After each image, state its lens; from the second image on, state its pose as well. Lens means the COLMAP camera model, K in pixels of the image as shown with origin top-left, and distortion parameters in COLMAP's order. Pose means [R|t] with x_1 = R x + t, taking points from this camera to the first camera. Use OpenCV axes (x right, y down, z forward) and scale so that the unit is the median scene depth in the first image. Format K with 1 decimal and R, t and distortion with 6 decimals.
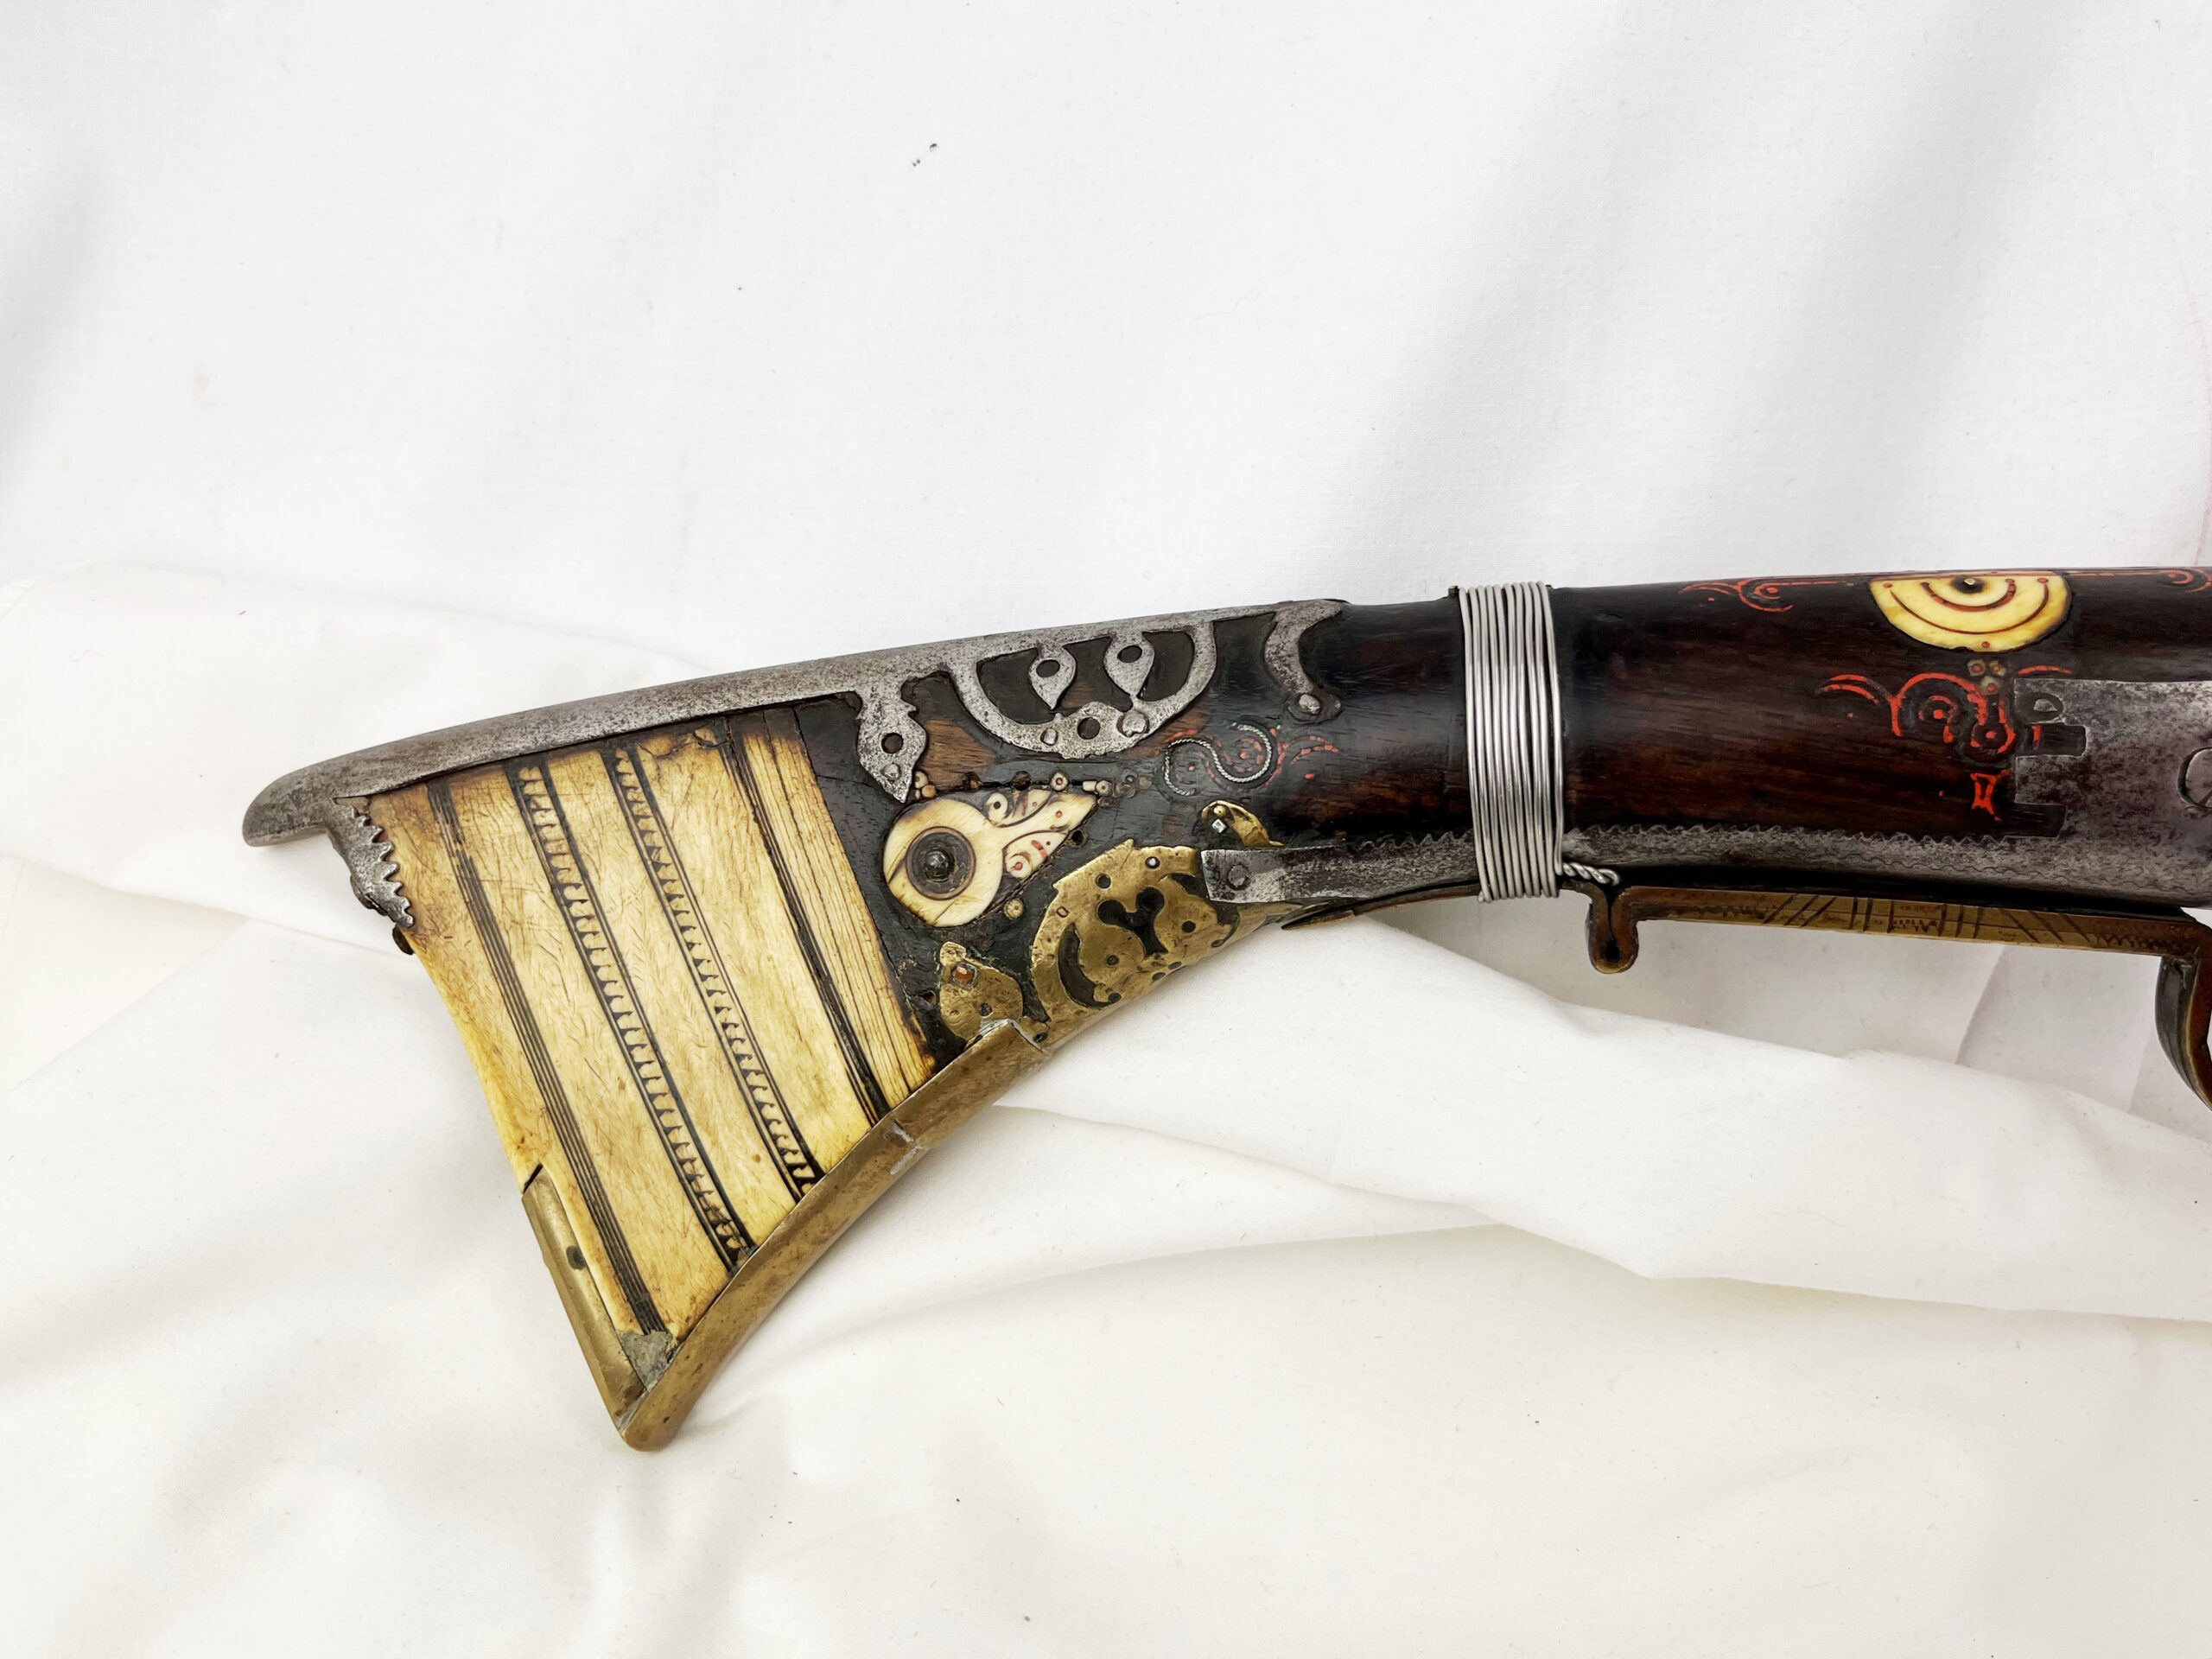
lens RADIAL K [[1696.0, 0, 1109.1], [0, 1696.0, 840.9], [0, 0, 1]] dist [0.041991, -0.063995]
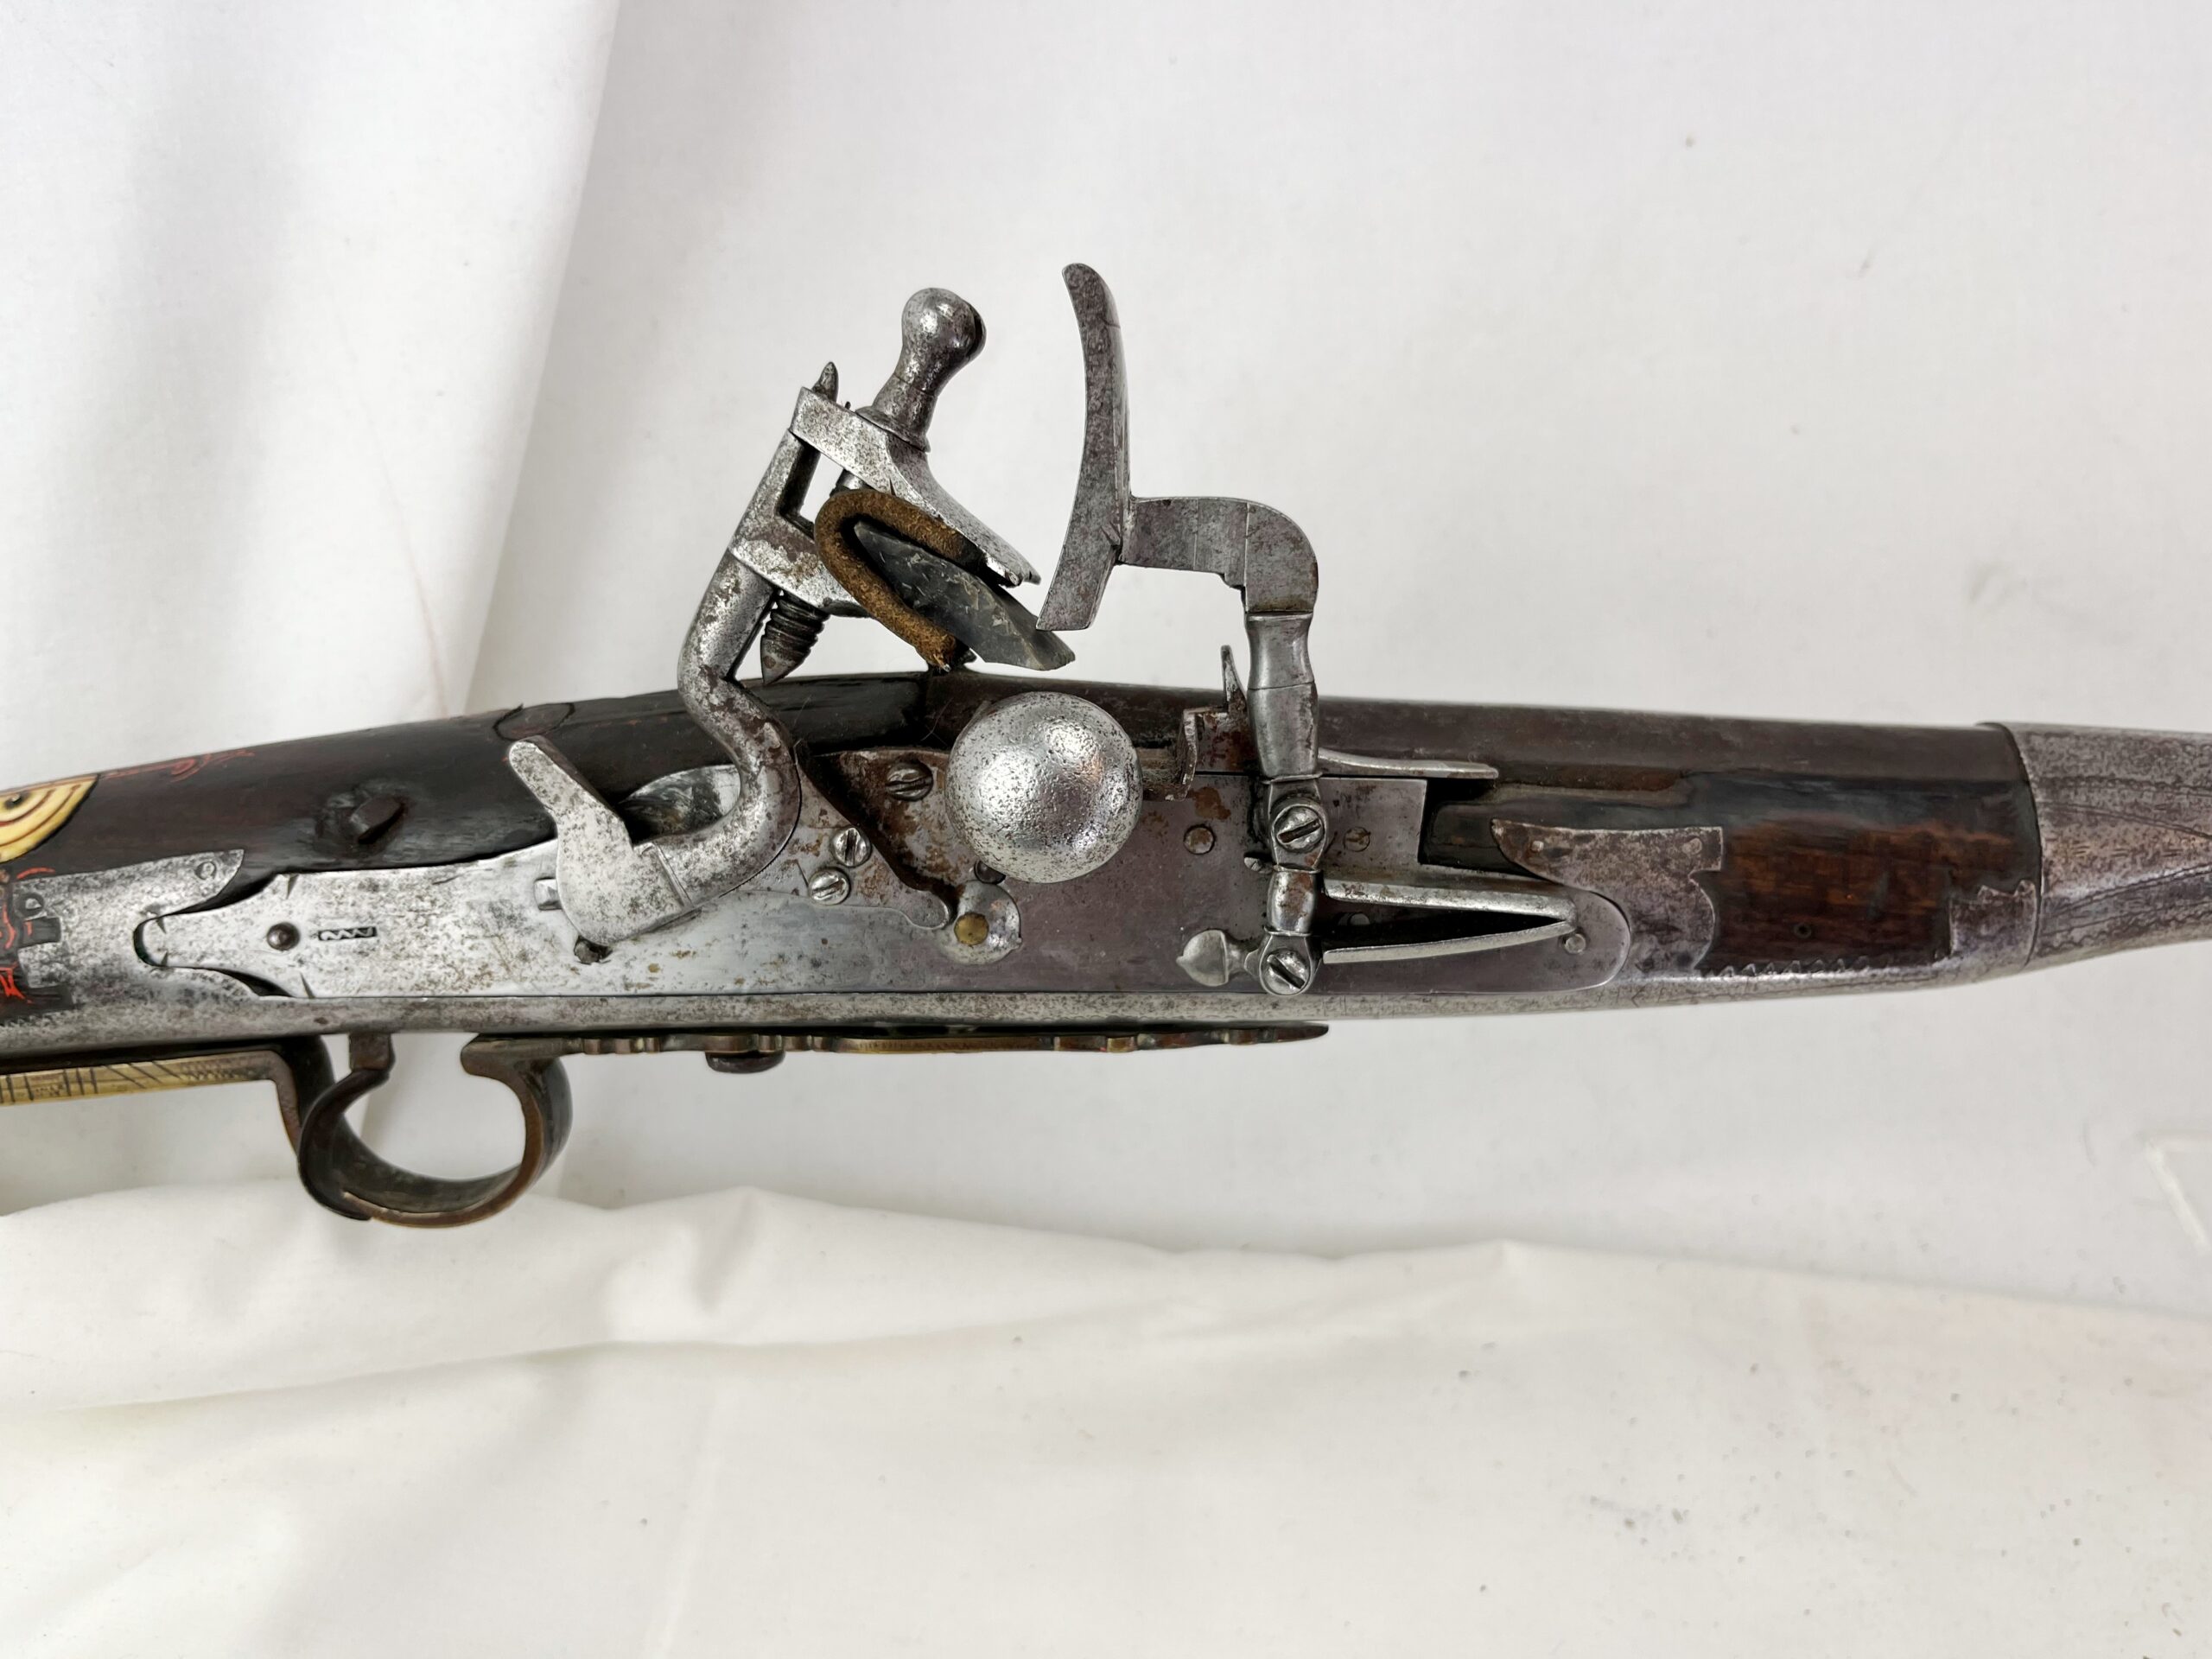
lens RADIAL K [[1696.0, 0, 1109.1], [0, 1696.0, 840.9], [0, 0, 1]] dist [0.041991, -0.063995]
pose [[0.977378, -0.173290, 0.121252, 0.964166], [0.174683, 0.984624, -0.000872, 0.007520], [-0.119236, 0.022033, 0.992621, -0.215007]]
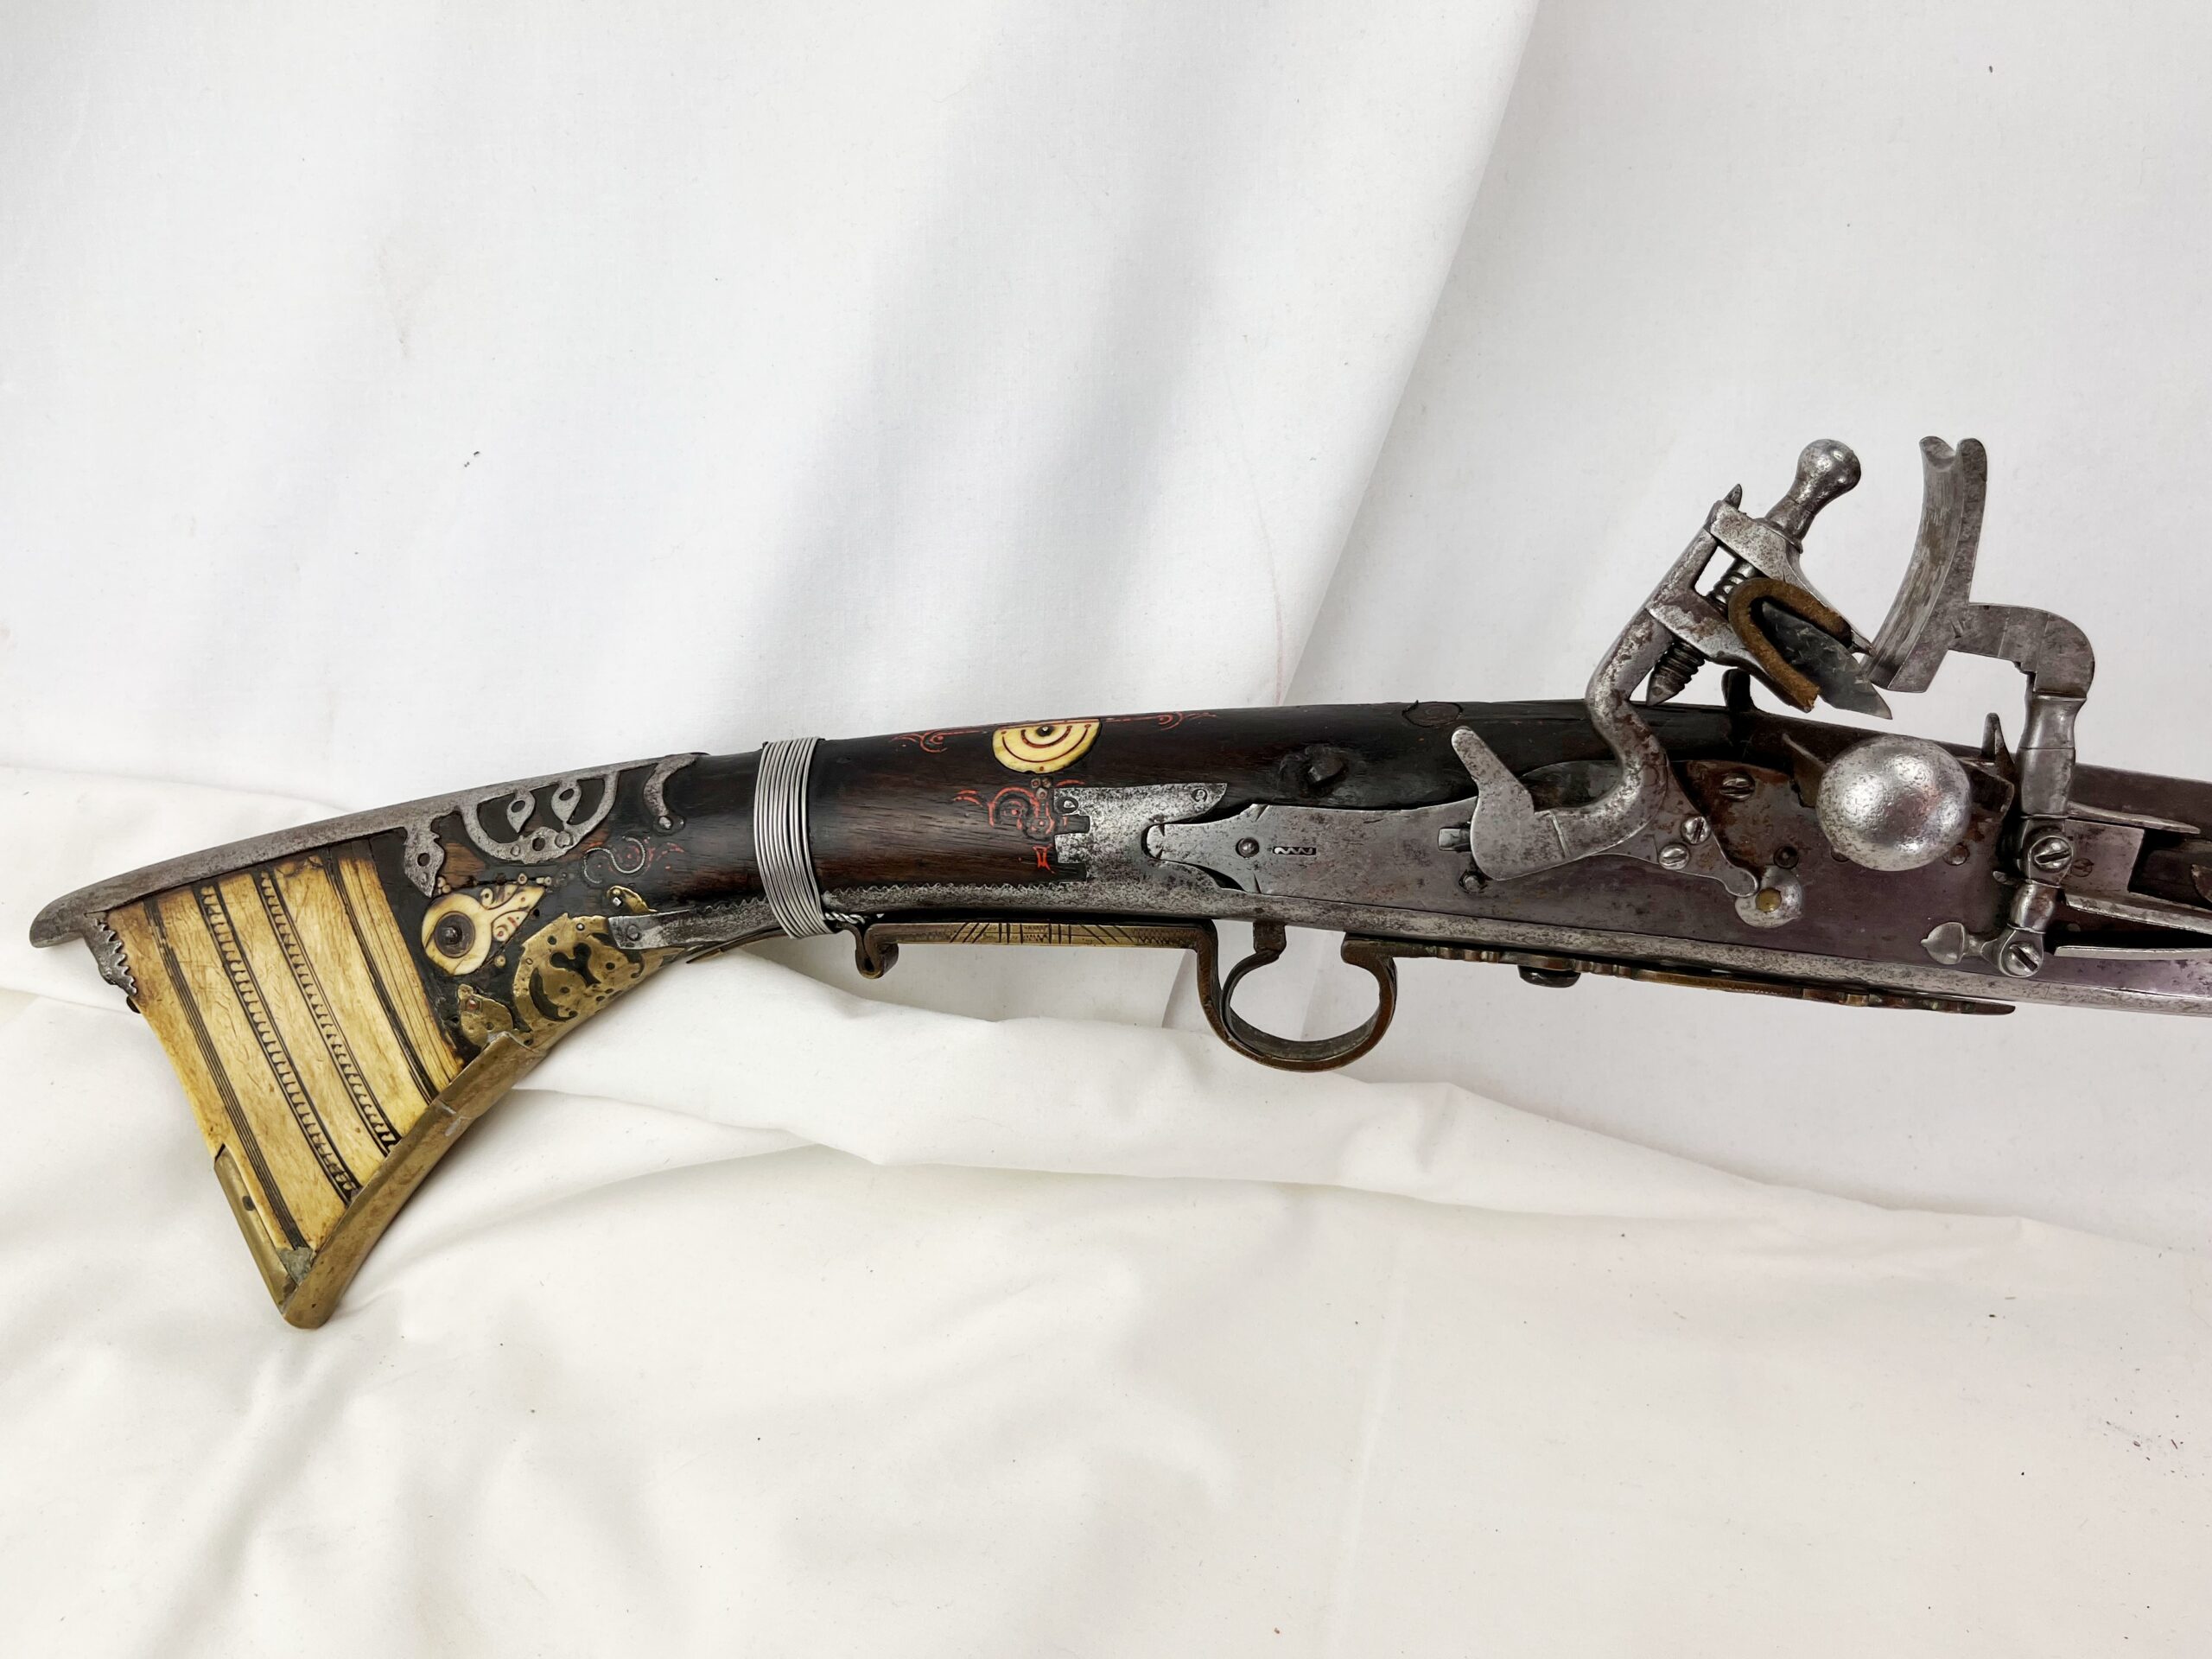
lens RADIAL K [[1681.6, 0, 1095.7], [0, 1681.6, 832.3], [0, 0, 1]] dist [0.031518, -0.056278]
pose [[0.998266, -0.058864, 0.000169, 0.485452], [0.058853, 0.998011, -0.022603, -0.010771], [0.001162, 0.022574, 0.999744, -0.550446]]
